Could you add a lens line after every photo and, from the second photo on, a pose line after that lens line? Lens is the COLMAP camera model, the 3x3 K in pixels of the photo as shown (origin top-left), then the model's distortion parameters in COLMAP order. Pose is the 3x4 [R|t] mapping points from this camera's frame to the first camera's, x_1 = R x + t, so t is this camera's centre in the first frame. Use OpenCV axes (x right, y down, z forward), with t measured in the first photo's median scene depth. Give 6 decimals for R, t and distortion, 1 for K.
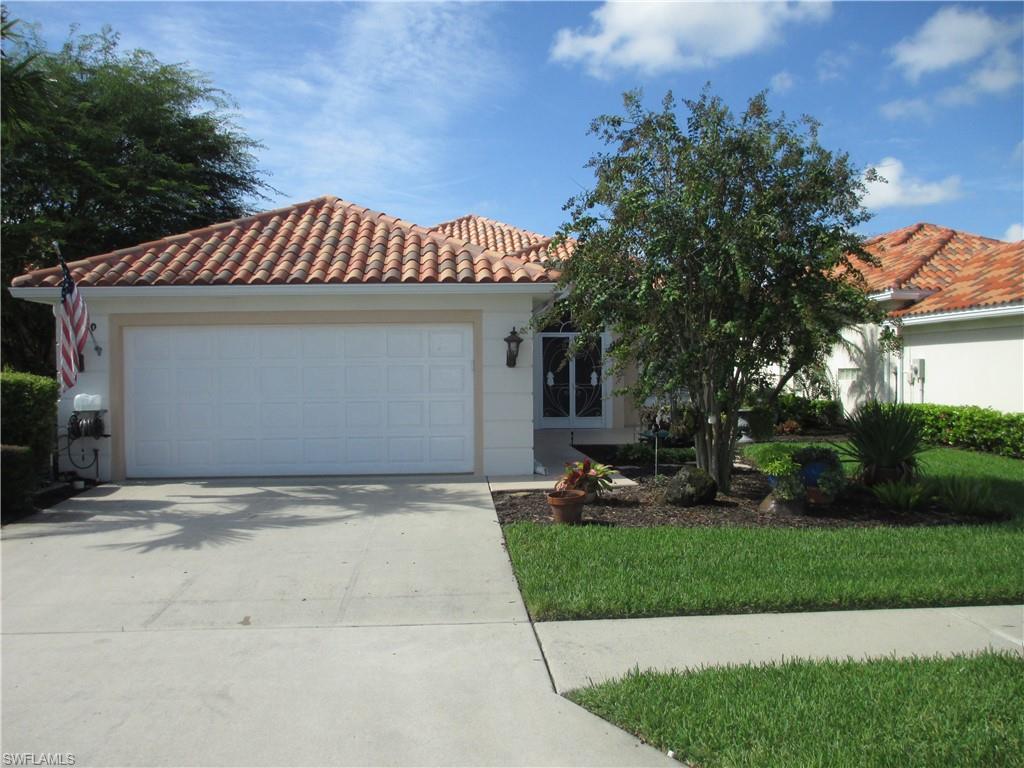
lens RADIAL K [[850.9, 0, 511.1], [0, 850.9, 355.5], [0, 0, 1]] dist [-0.003875, -0.001855]
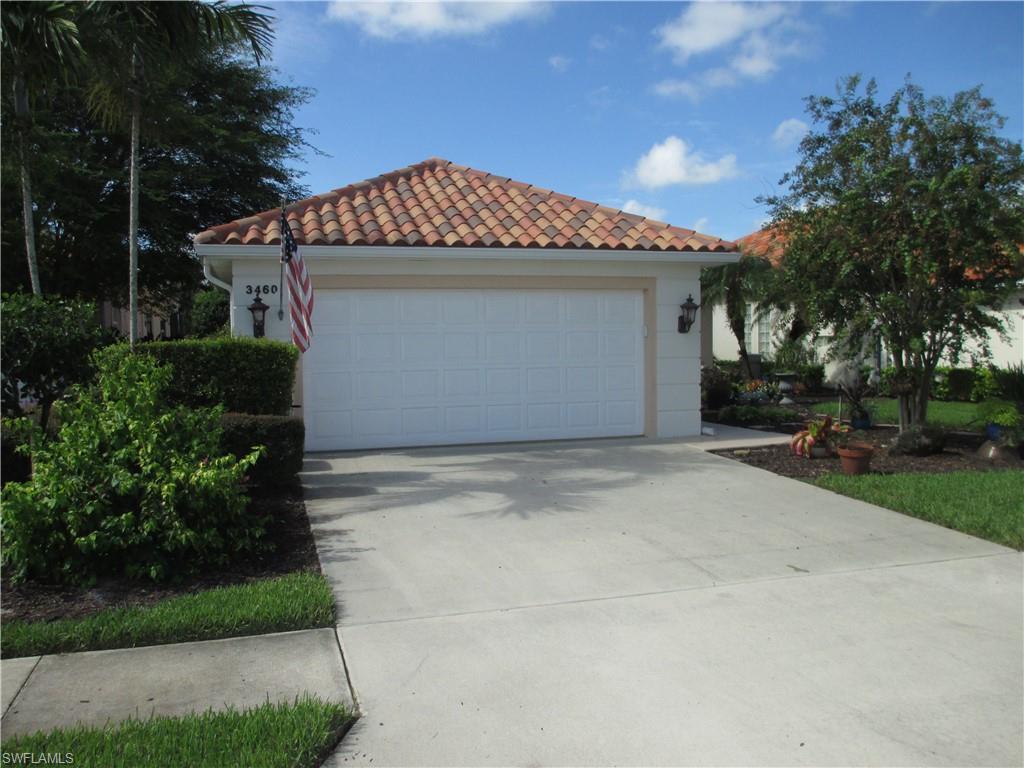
lens RADIAL K [[873.6, 0, 544.3], [0, 873.6, 382.2], [0, 0, 1]] dist [-0.005904, -0.002352]
pose [[0.968822, -0.013410, 0.247395, -0.428347], [-0.003001, 0.997826, 0.065837, 0.003660], [-0.247740, -0.064527, 0.966675, 0.006875]]
